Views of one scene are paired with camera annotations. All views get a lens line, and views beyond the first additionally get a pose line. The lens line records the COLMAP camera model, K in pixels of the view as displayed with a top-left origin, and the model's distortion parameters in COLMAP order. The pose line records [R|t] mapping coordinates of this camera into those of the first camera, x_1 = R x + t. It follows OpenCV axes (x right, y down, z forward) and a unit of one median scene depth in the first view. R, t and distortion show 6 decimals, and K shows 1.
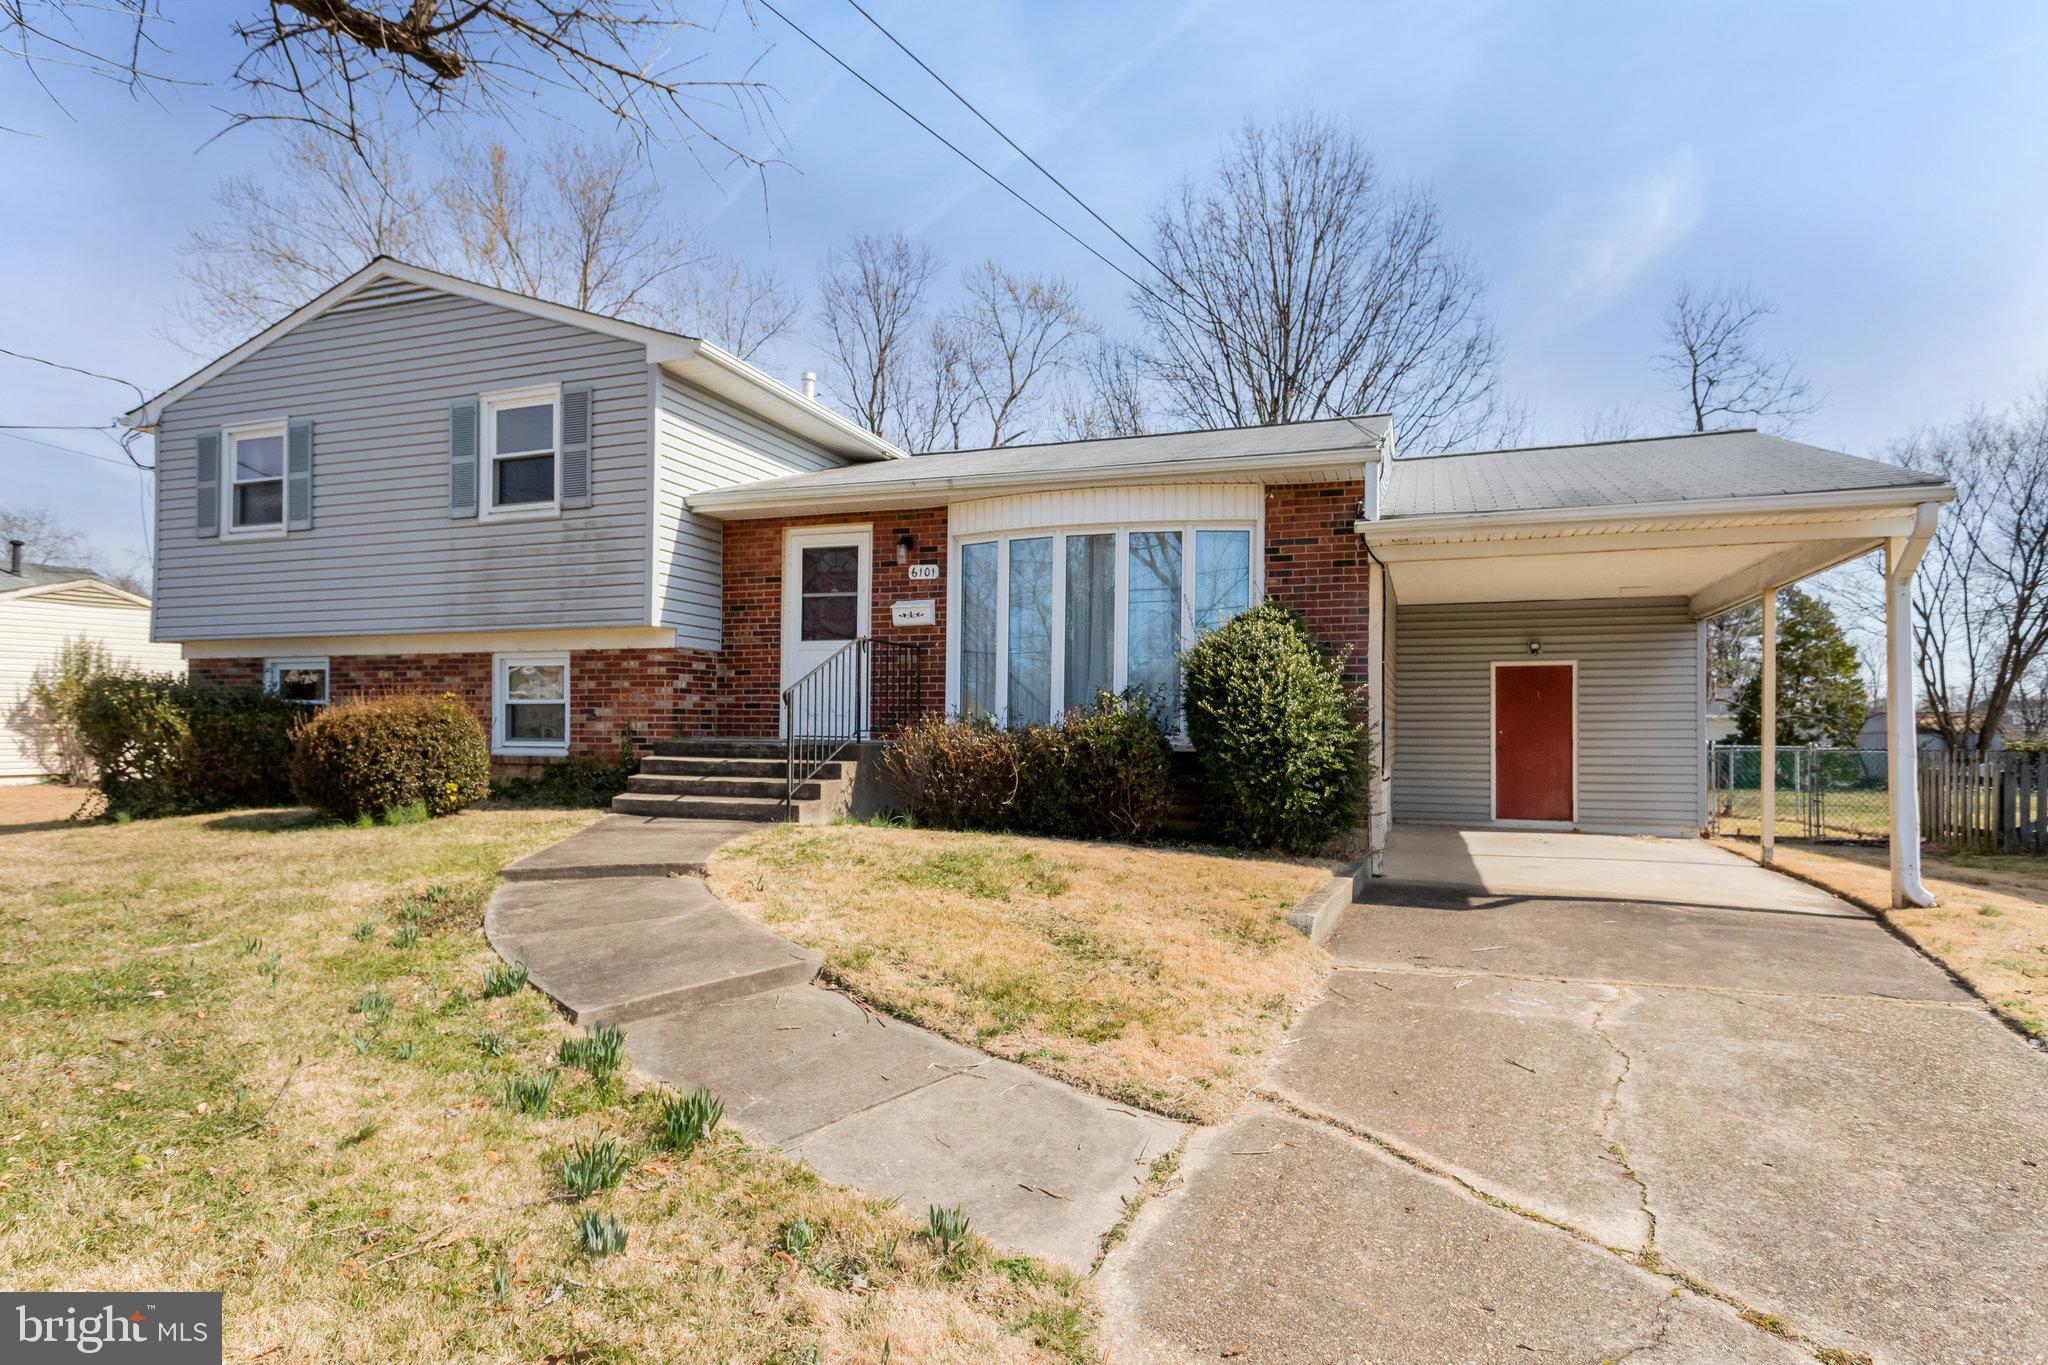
lens RADIAL K [[1107.9, 0, 1024.4], [0, 1107.9, 711.2], [0, 0, 1]] dist [0.017762, -0.000433]
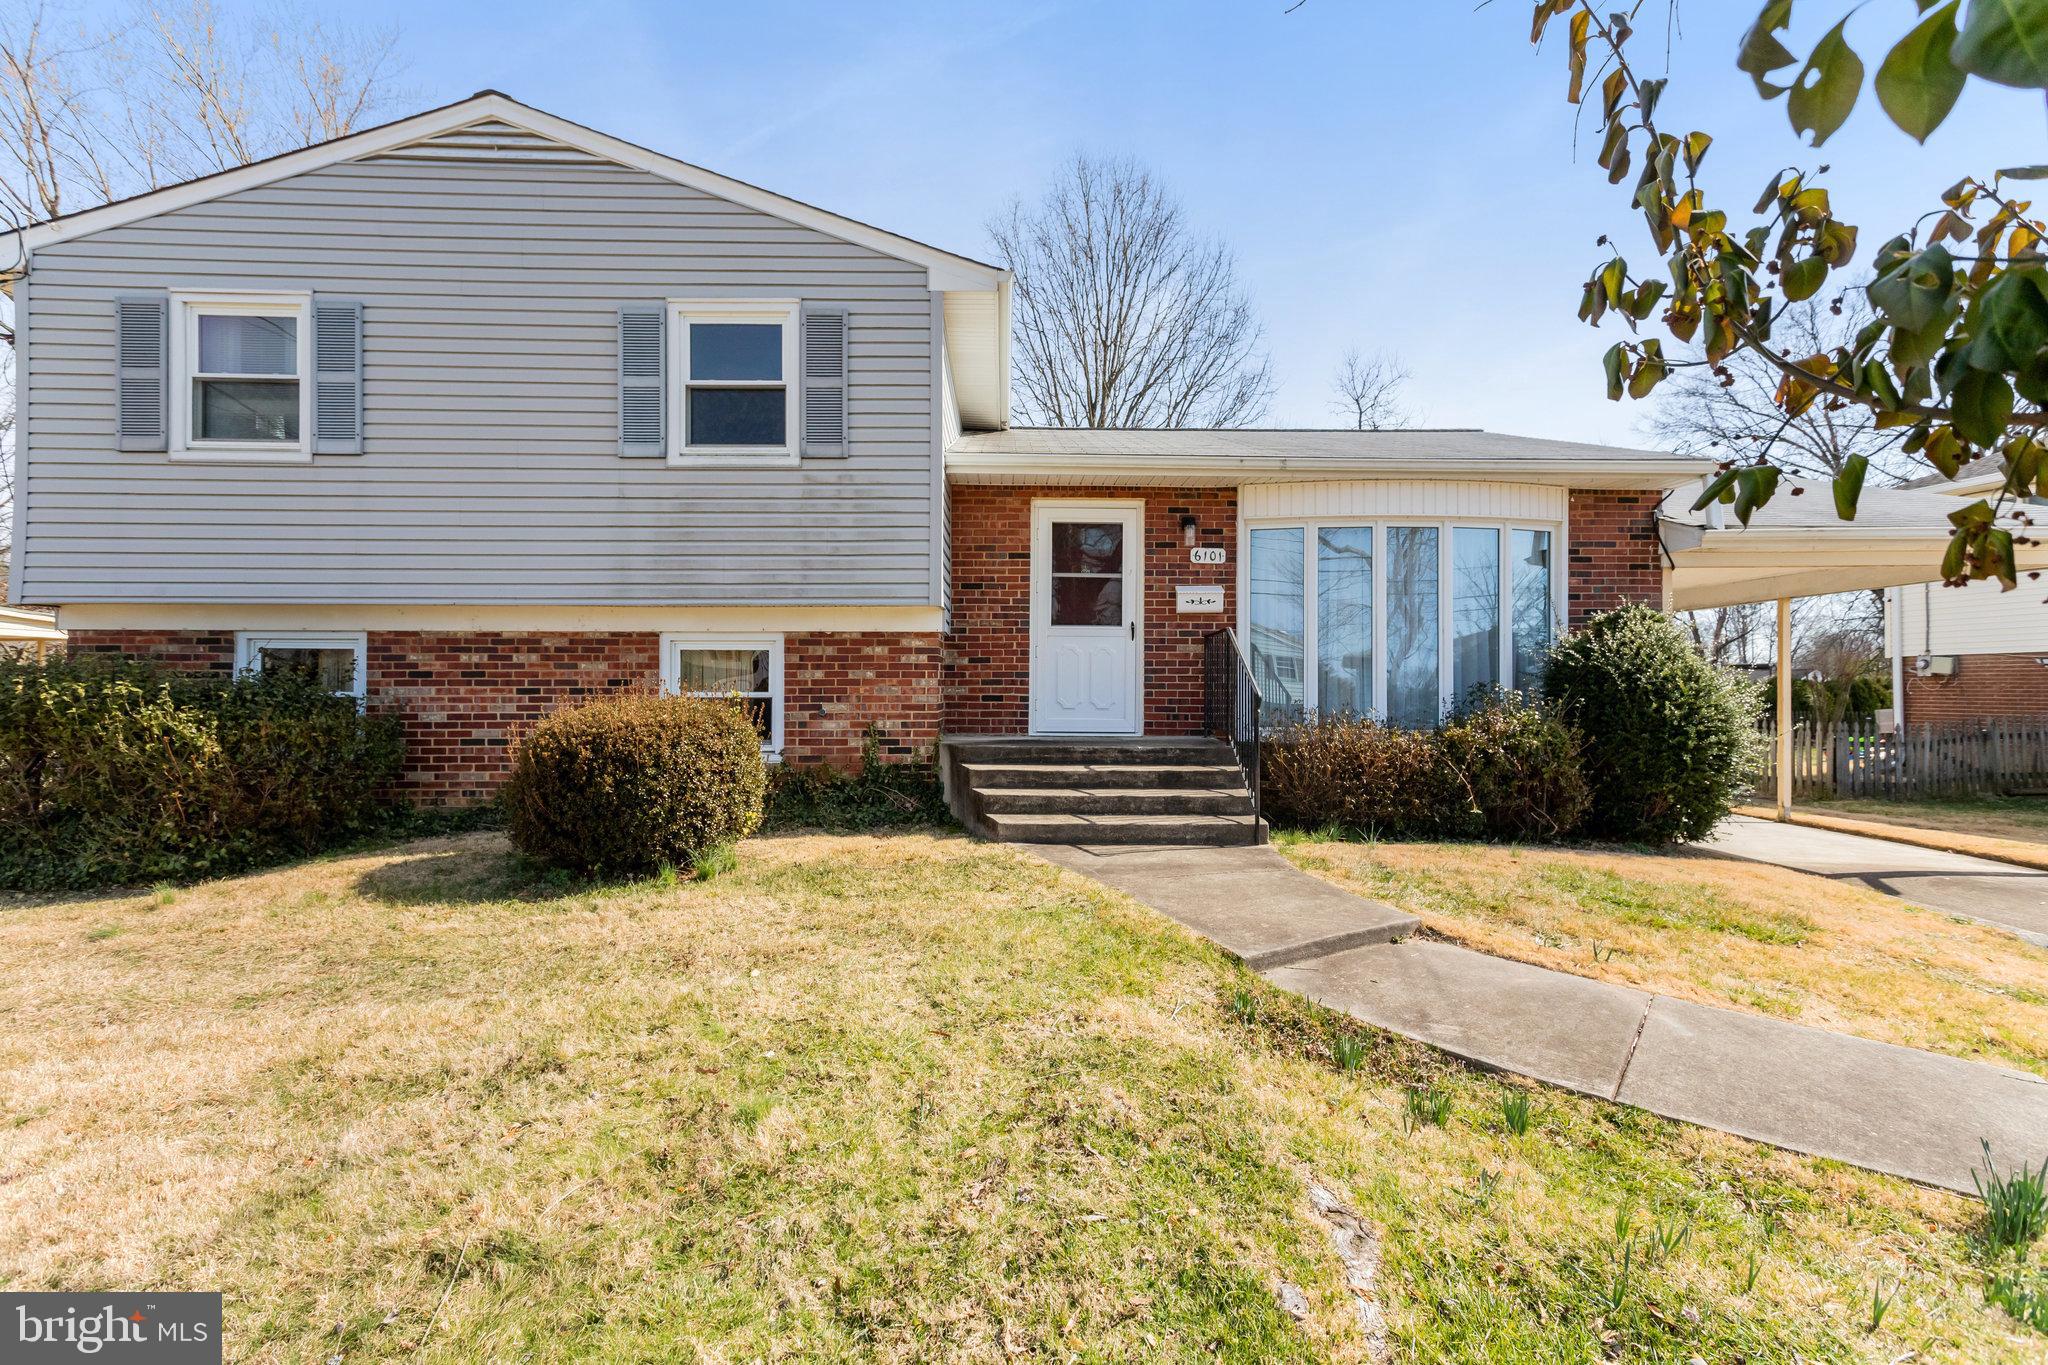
lens RADIAL K [[967.5, 0, 1039.1], [0, 967.5, 669.2], [0, 0, 1]] dist [0.026648, 0.000716]
pose [[0.932333, 0.002639, 0.361591, -0.501700], [-0.001216, 0.999991, -0.004163, -0.025405], [-0.361598, 0.003442, 0.932328, 0.280708]]
